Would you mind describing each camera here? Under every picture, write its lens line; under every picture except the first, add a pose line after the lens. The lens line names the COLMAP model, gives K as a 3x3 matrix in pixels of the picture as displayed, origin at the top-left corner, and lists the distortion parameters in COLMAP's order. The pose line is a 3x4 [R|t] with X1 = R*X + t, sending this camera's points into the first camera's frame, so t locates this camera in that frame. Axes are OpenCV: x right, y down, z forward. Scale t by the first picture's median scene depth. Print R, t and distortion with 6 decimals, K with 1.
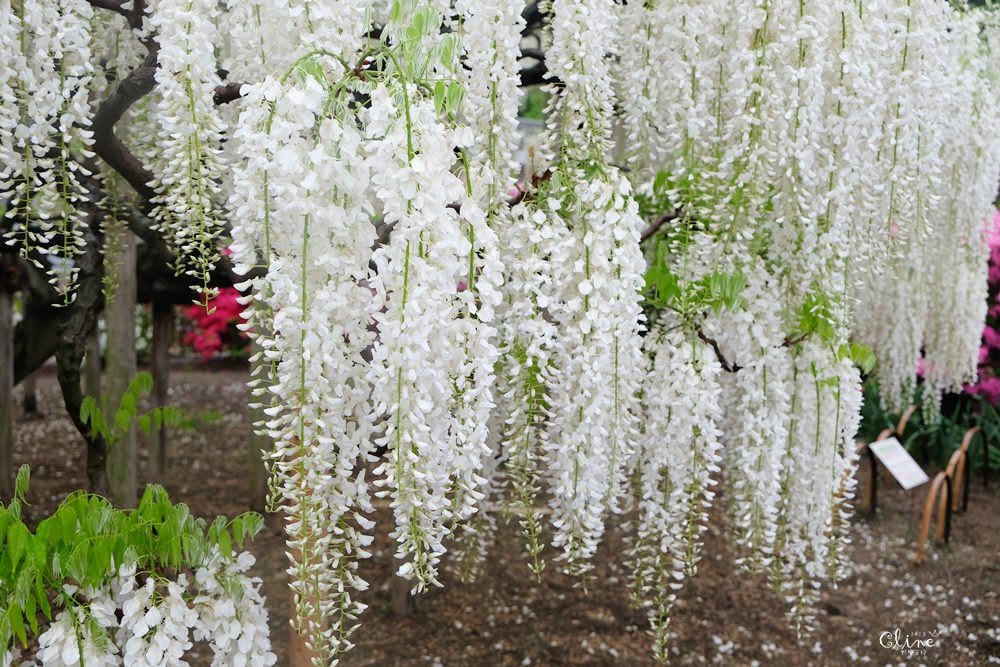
lens RADIAL K [[1001.8, 0, 498.5], [0, 1001.8, 326.0], [0, 0, 1]] dist [-0.013076, 0.000000]
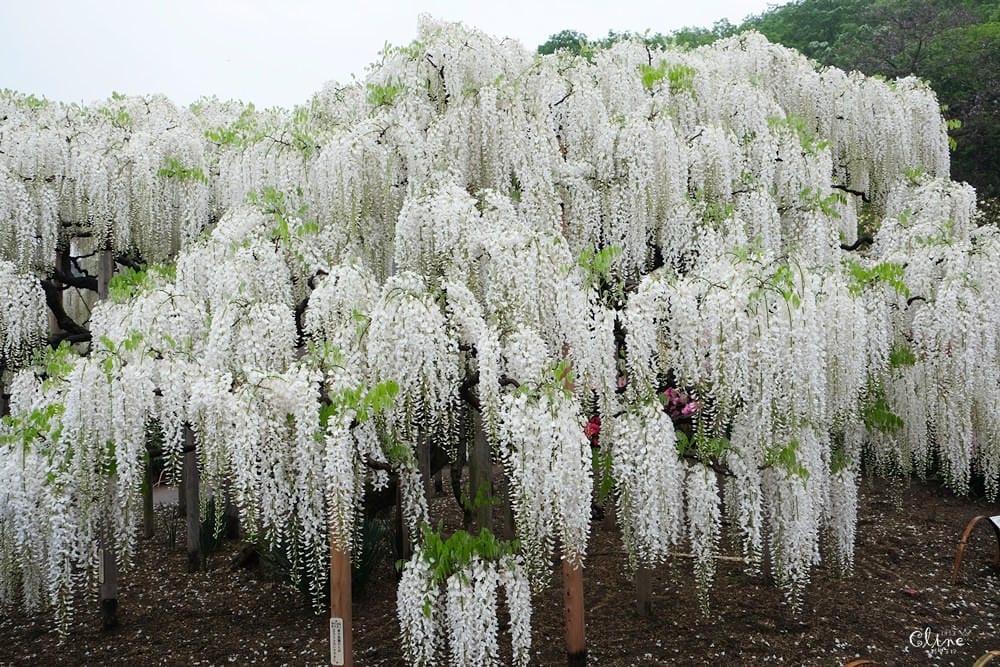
lens RADIAL K [[760.6, 0, 495.7], [0, 760.6, 338.1], [0, 0, 1]] dist [-0.039858, 0.036308]
pose [[0.935048, -0.069428, -0.347655, 0.449306], [0.030802, 0.992838, -0.115428, -0.117784], [0.353179, 0.097223, 0.930490, -0.986645]]
